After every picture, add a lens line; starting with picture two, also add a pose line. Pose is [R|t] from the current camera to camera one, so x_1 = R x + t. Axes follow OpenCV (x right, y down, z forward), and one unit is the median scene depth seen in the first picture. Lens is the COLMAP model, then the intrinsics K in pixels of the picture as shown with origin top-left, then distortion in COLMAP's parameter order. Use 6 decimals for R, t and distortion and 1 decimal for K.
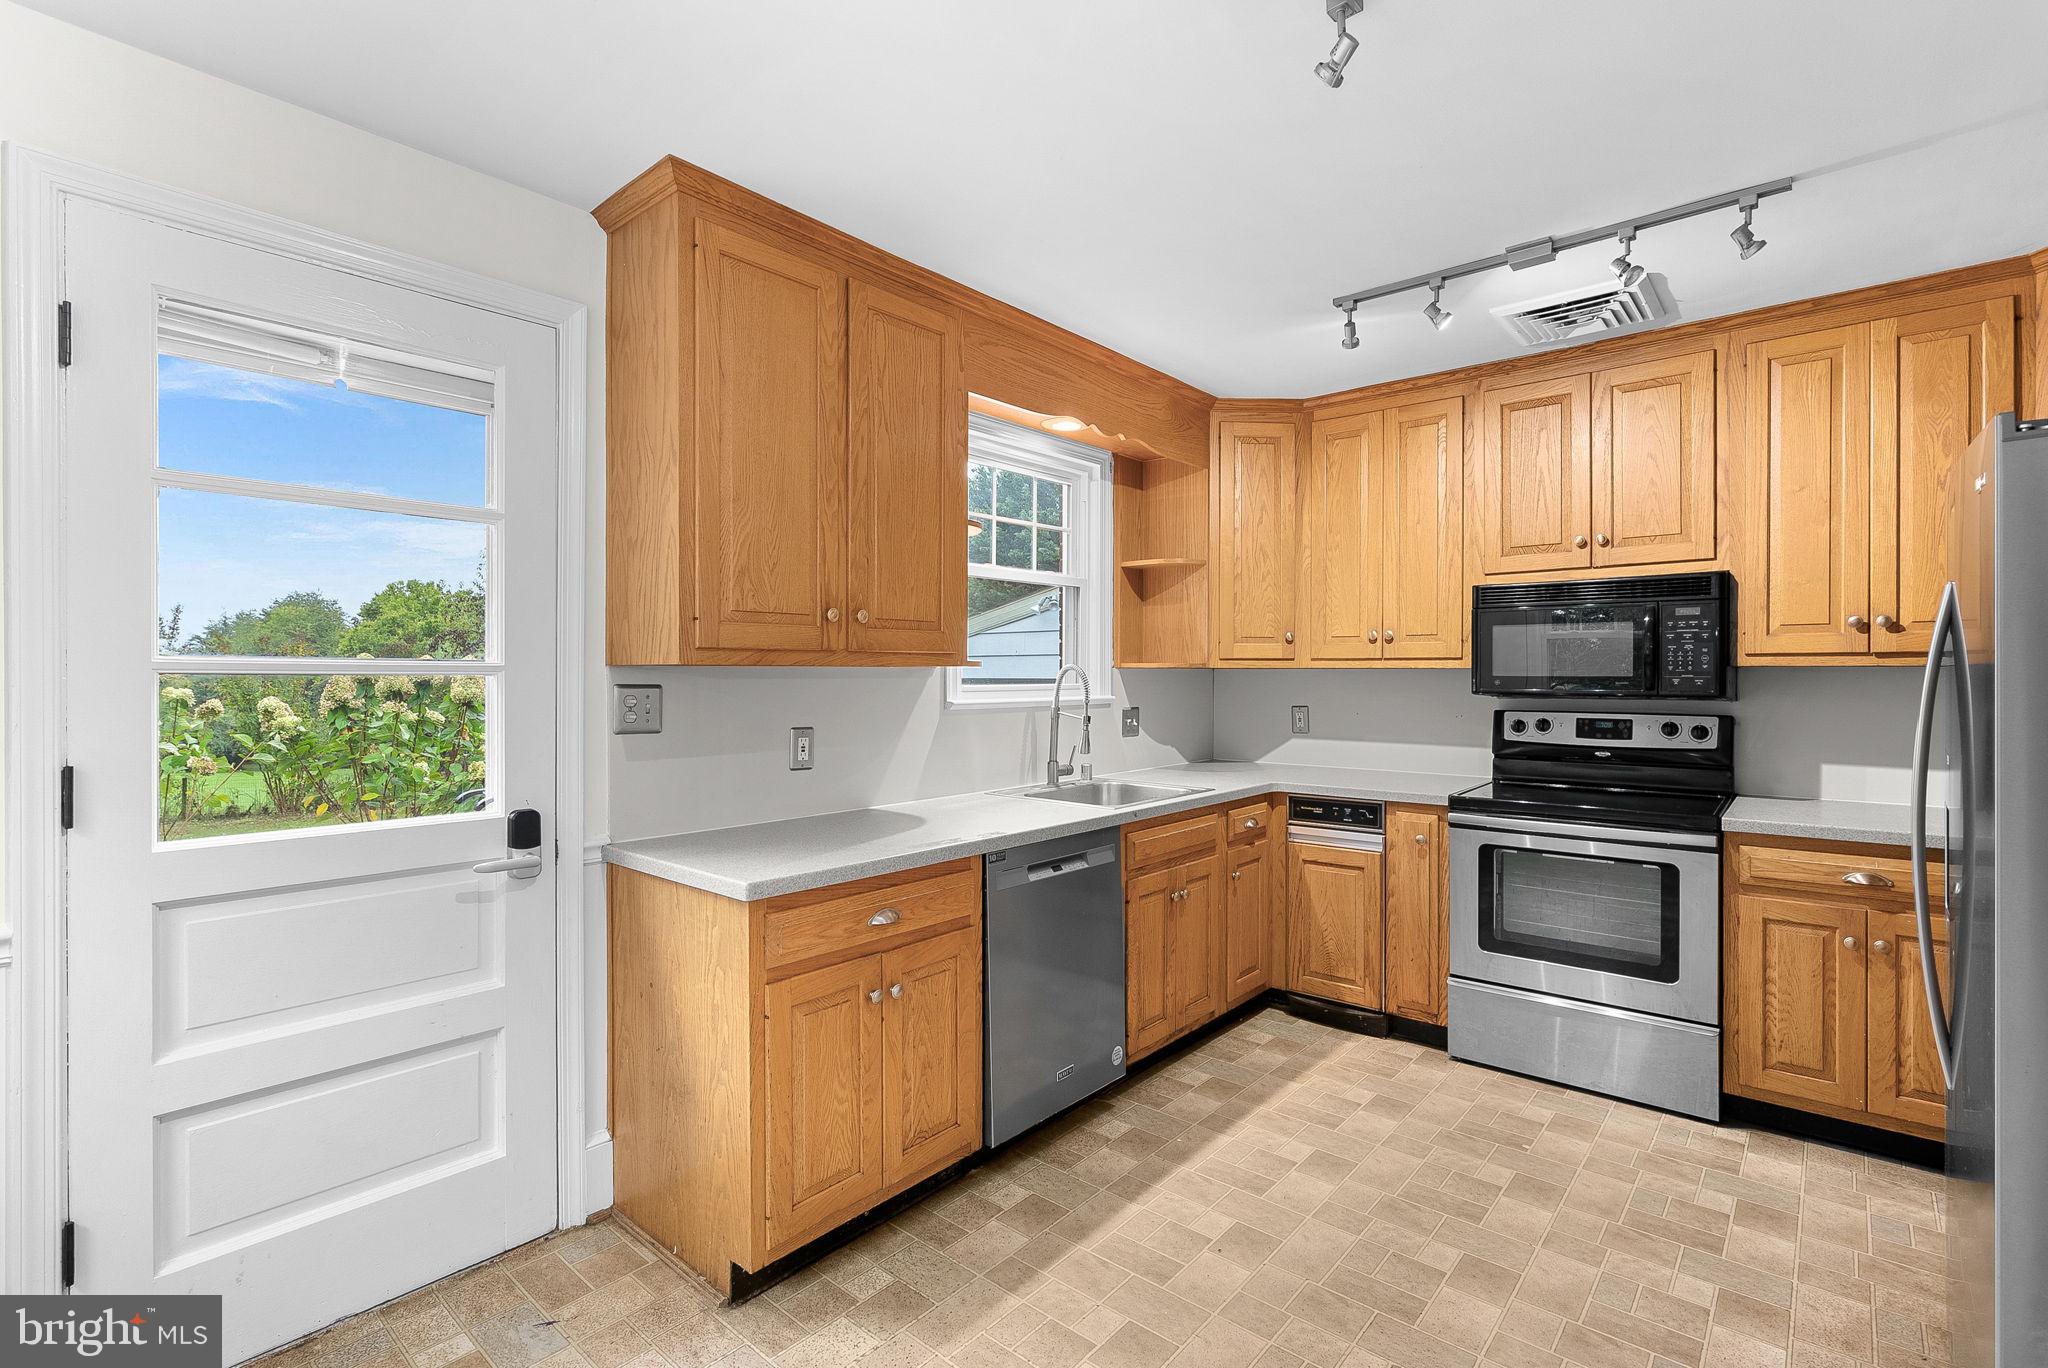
lens RADIAL K [[942.8, 0, 1047.6], [0, 942.8, 670.6], [0, 0, 1]] dist [-0.001550, 0.000761]
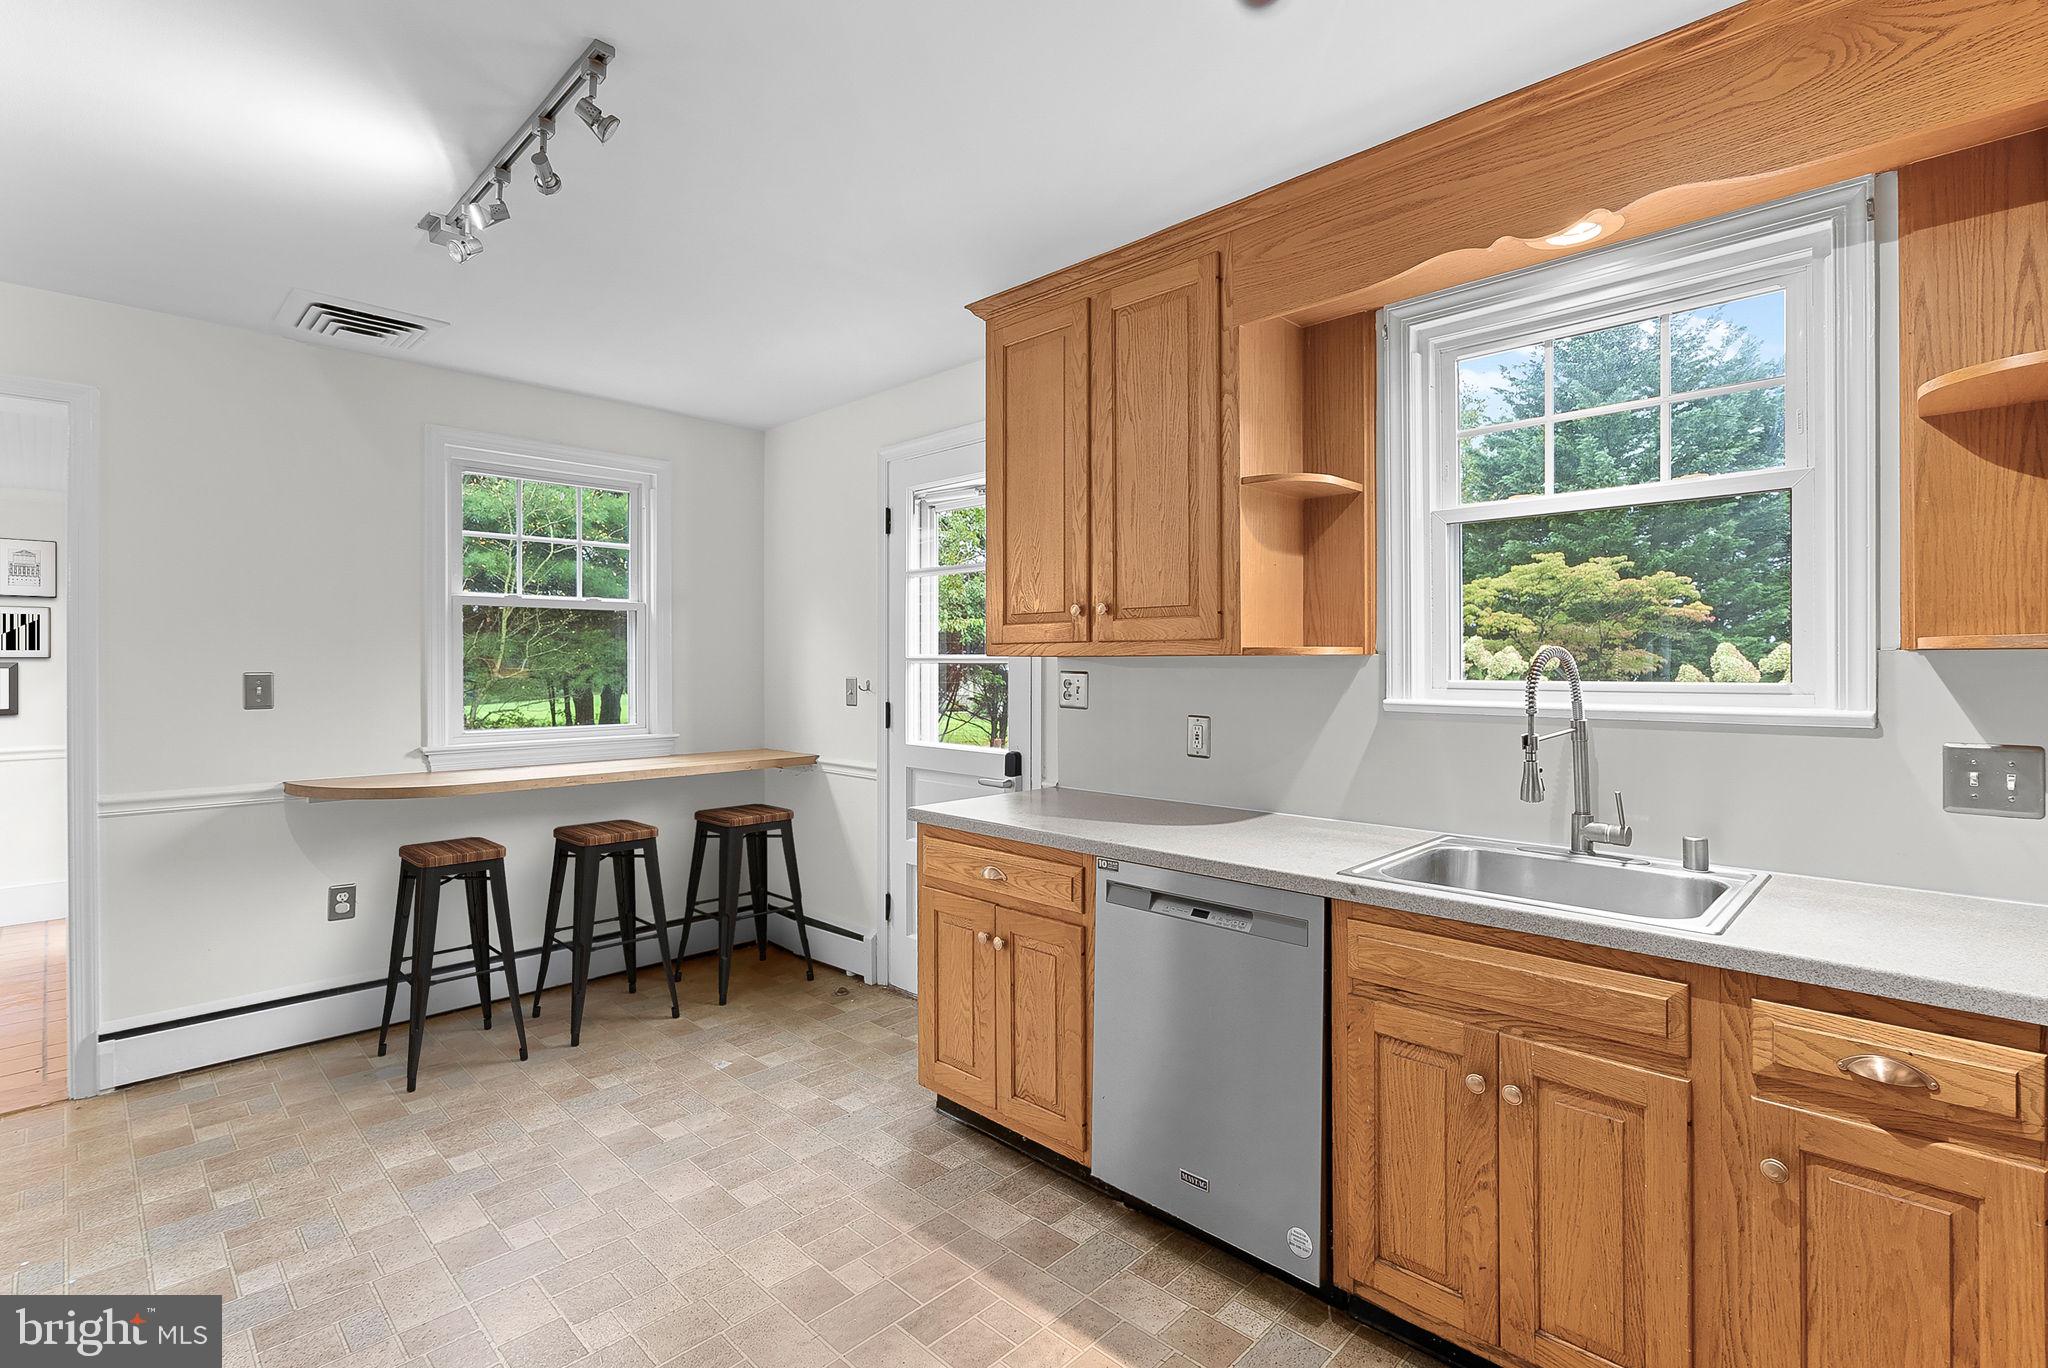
lens RADIAL K [[942.8, 0, 1047.6], [0, 942.8, 670.6], [0, 0, 1]] dist [-0.001550, 0.000761]
pose [[-0.061022, -0.000495, -0.998136, 0.781621], [-0.001551, 0.999999, -0.000401, 0.010629], [0.998135, 0.001523, -0.061023, 0.911064]]
